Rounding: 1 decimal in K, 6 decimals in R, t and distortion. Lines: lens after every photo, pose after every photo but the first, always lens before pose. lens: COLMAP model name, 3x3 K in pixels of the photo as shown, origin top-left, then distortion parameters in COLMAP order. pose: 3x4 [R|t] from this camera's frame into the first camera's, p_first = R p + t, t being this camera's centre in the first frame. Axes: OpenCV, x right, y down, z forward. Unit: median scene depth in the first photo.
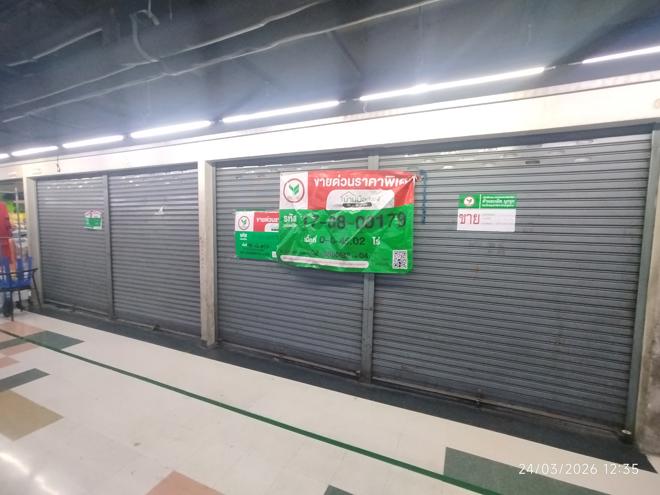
lens RADIAL K [[302.5, 0, 337.4], [0, 302.5, 250.1], [0, 0, 1]] dist [-0.005262, -0.000194]
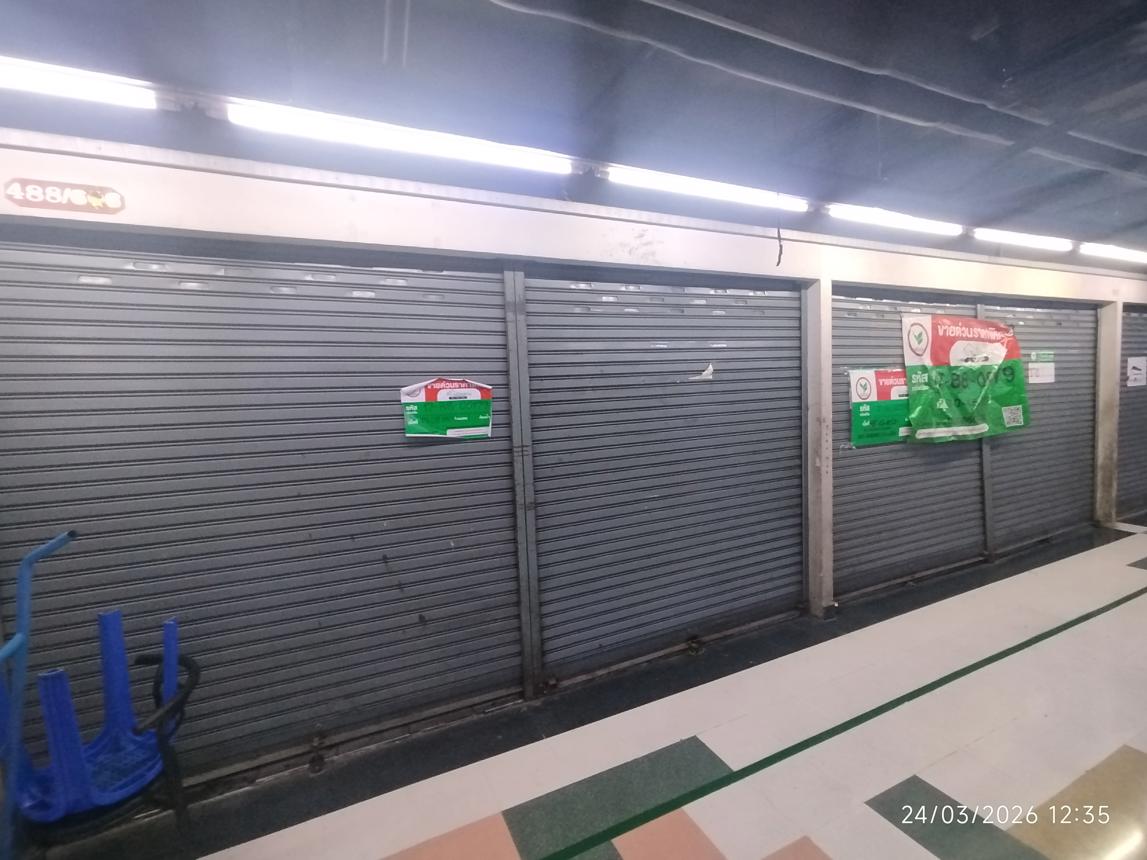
lens RADIAL K [[525.6, 0, 586.4], [0, 525.6, 434.6], [0, 0, 1]] dist [-0.005262, -0.000194]
pose [[0.649727, -0.102408, 0.753238, -1.609458], [0.120459, 0.992234, 0.030996, -0.105096], [-0.750563, 0.070596, 0.657017, 0.780016]]
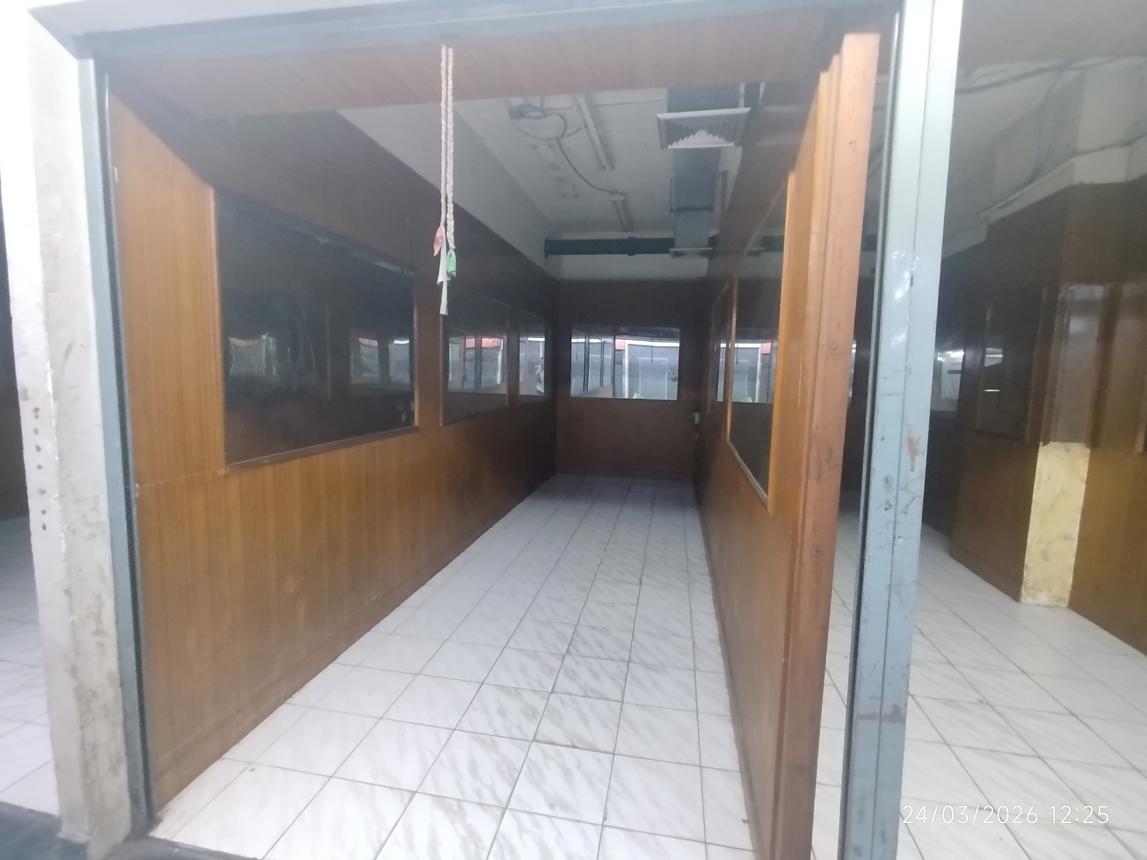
lens RADIAL K [[531.2, 0, 575.9], [0, 531.2, 422.9], [0, 0, 1]] dist [0.000009, 0.000158]
pose [[0.972485, -0.022189, 0.231908, -0.175818], [0.014895, 0.999339, 0.033156, -0.028292], [-0.232491, -0.028790, 0.972172, 0.588488]]
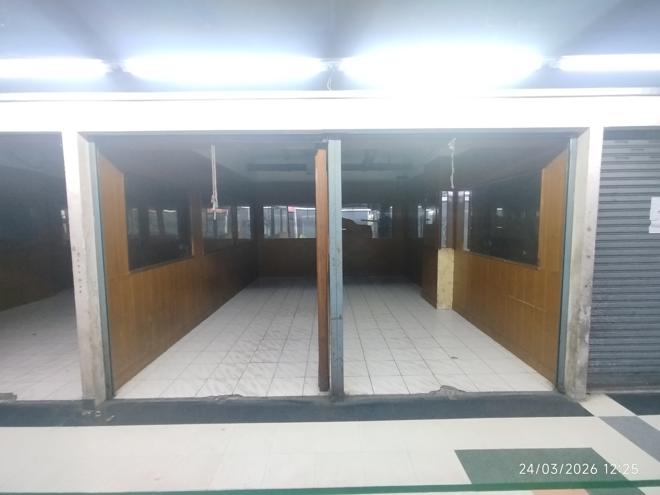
lens RADIAL K [[305.7, 0, 331.4], [0, 305.7, 243.4], [0, 0, 1]] dist [0.000009, 0.000158]
pose [[0.909420, -0.061996, 0.411231, -0.231325], [0.060504, 0.998029, 0.016658, -0.031011], [-0.411453, 0.009732, 0.911379, 0.170563]]
